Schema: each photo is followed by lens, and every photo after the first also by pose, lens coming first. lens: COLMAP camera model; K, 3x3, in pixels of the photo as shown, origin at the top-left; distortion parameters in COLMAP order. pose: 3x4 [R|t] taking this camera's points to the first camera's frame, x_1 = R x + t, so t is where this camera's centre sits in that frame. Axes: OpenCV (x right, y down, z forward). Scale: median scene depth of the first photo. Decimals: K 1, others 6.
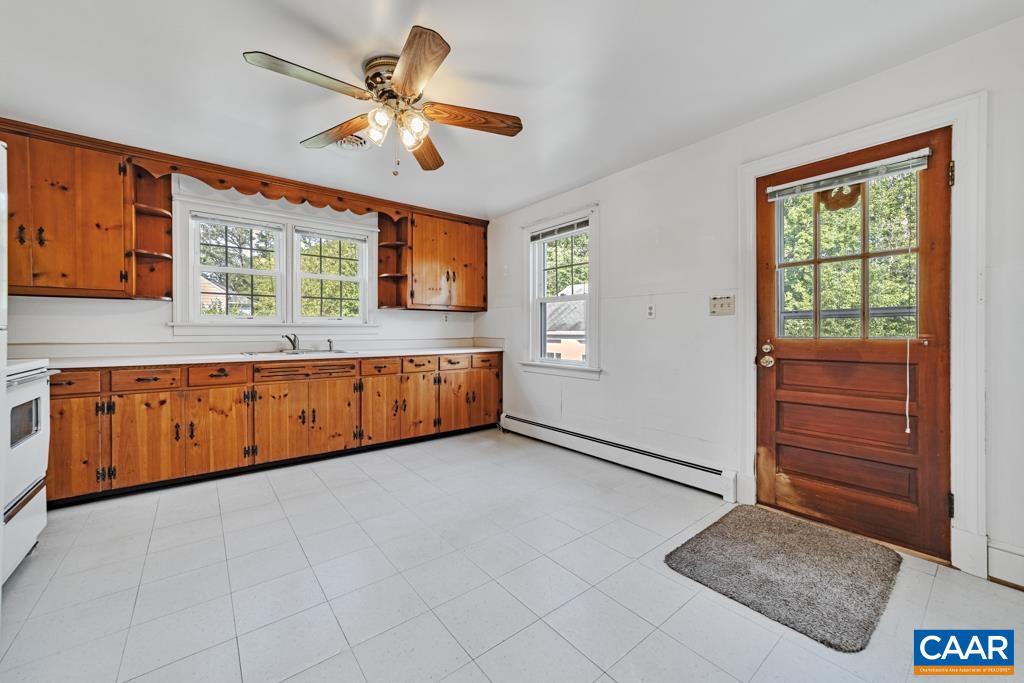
lens RADIAL K [[399.2, 0, 514.6], [0, 399.2, 332.9], [0, 0, 1]] dist [-0.003413, 0.000023]
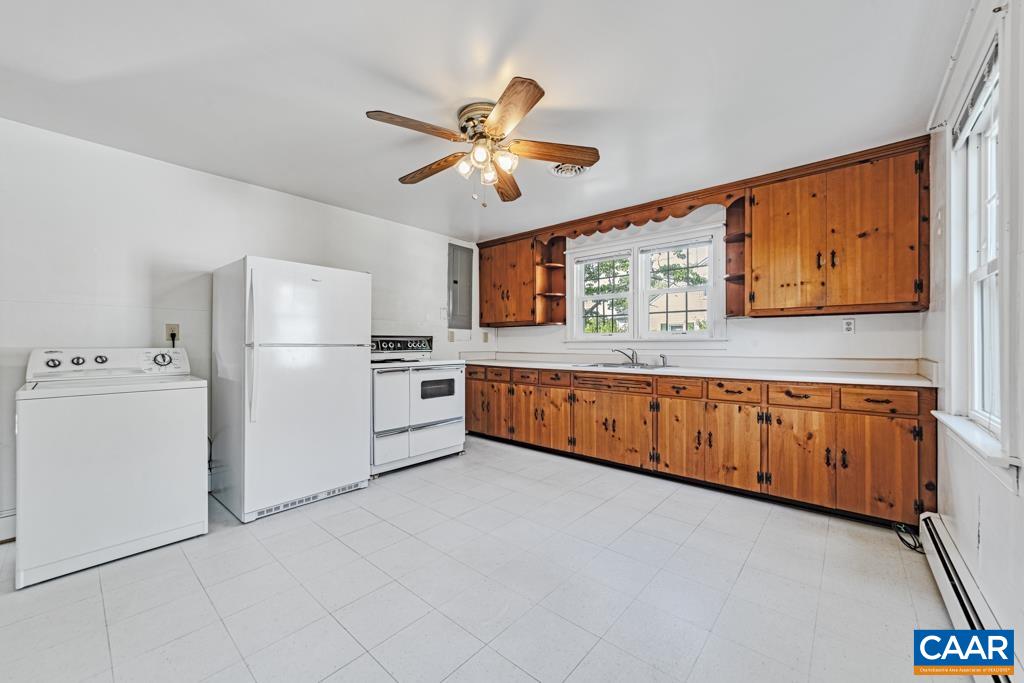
lens RADIAL K [[392.3, 0, 516.9], [0, 392.3, 342.5], [0, 0, 1]] dist [-0.003467, 0.000073]
pose [[0.186219, -0.004181, -0.982499, 0.417099], [-0.003902, 0.999980, -0.004995, -0.006938], [0.982500, 0.004764, 0.186199, 0.473883]]
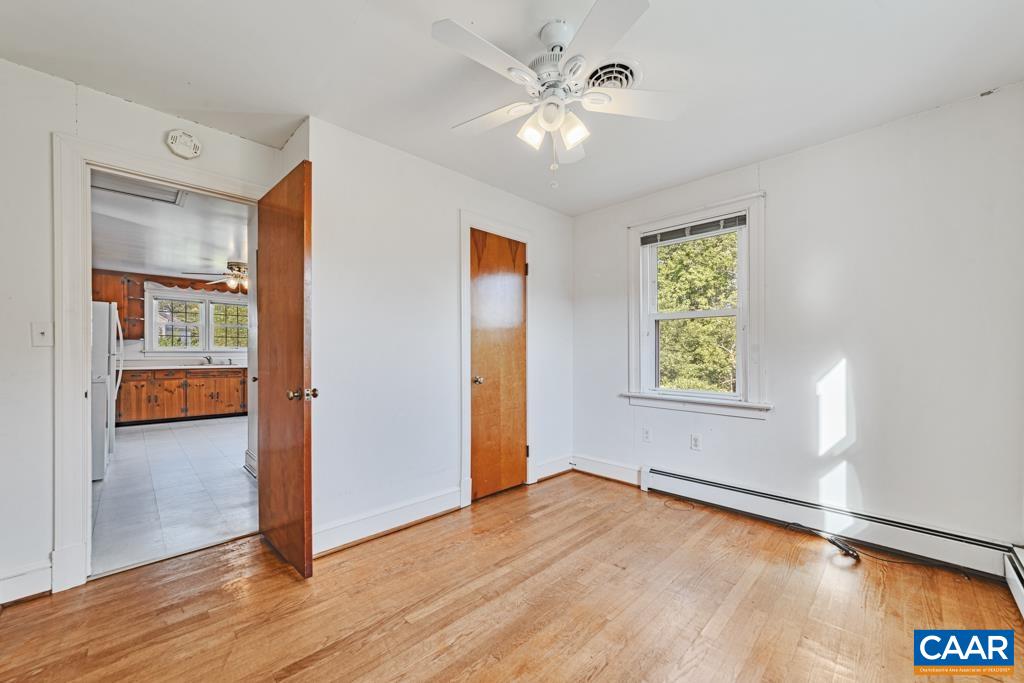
lens RADIAL K [[389.8, 0, 513.0], [0, 389.8, 353.2], [0, 0, 1]] dist [-0.000981, -0.000031]
pose [[0.994285, 0.000742, 0.106759, 0.705883], [-0.000375, 0.999994, -0.003456, -0.004870], [-0.106761, 0.003396, 0.994279, -1.033473]]
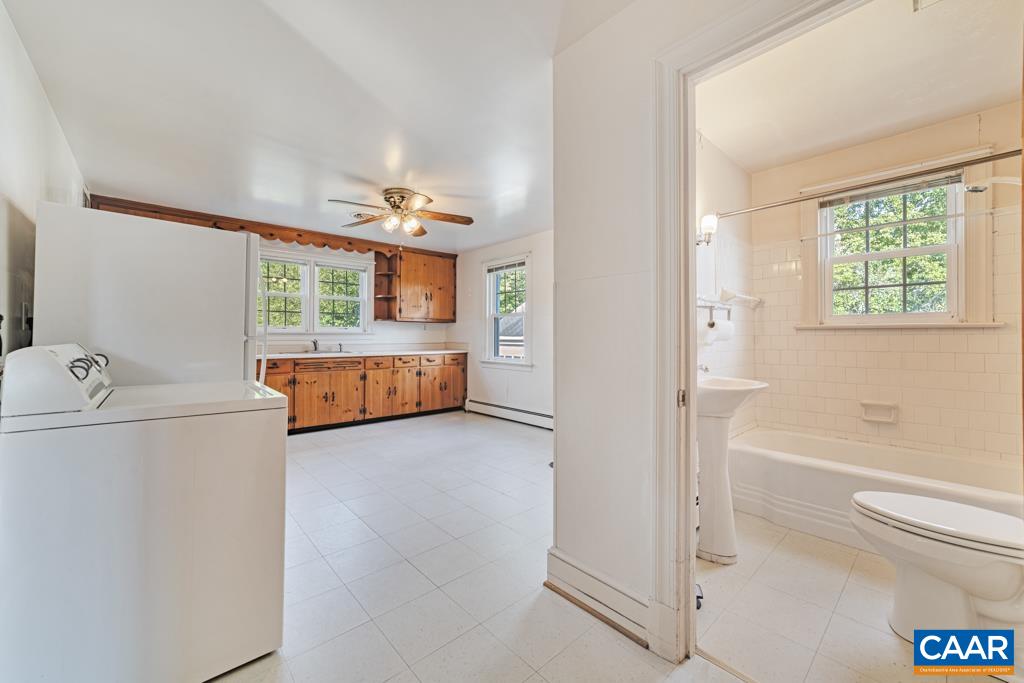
lens RADIAL K [[399.2, 0, 514.6], [0, 399.2, 332.9], [0, 0, 1]] dist [-0.003413, 0.000023]
pose [[0.997832, 0.003109, 0.065735, 0.048167], [-0.002276, 0.999916, -0.012736, -0.004343], [-0.065769, 0.012559, 0.997756, -0.420529]]
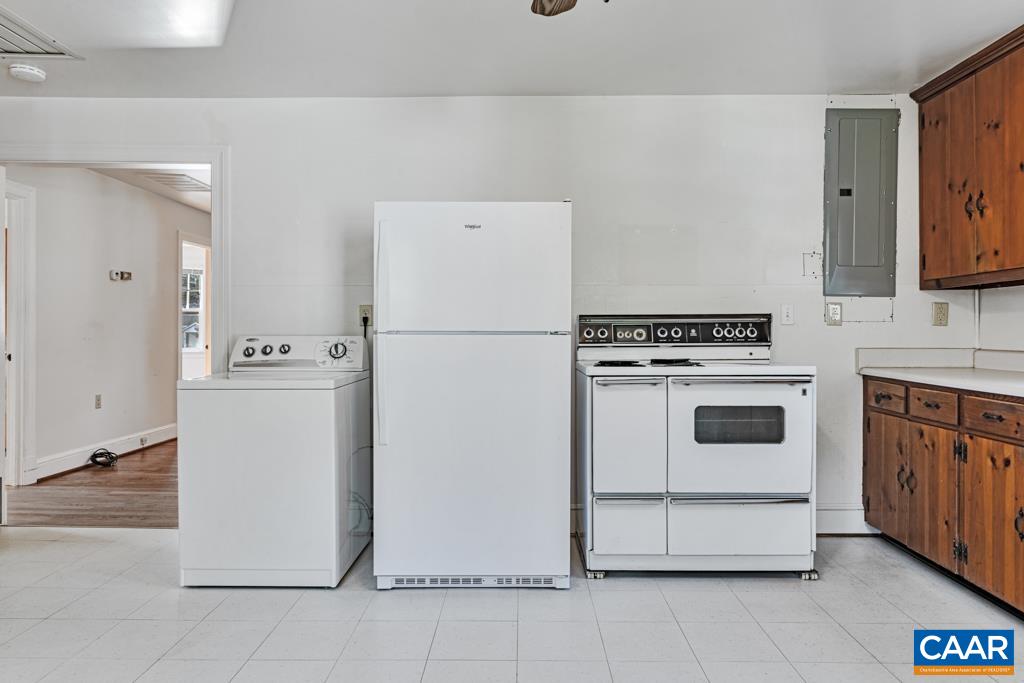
lens RADIAL K [[664.4, 0, 518.2], [0, 664.4, 338.9], [0, 0, 1]] dist [-0.004813, 0.000852]
pose [[-0.630318, 0.007137, -0.776304, 0.188799], [-0.002063, 0.999939, 0.010869, -0.004816], [0.776334, 0.008452, -0.630265, 0.748117]]
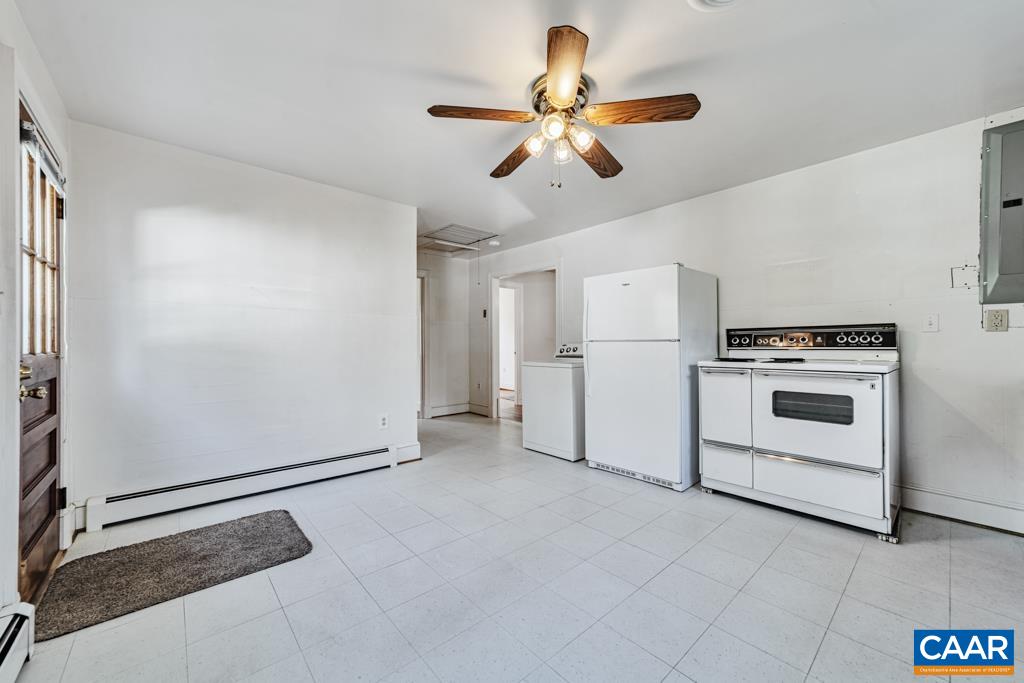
lens RADIAL K [[392.3, 0, 516.9], [0, 392.3, 342.5], [0, 0, 1]] dist [-0.003467, 0.000073]
pose [[-0.997896, 0.008597, -0.064264, -0.065701], [0.008496, 0.999962, 0.001842, -0.004458], [0.064278, 0.001292, -0.997931, 1.047476]]
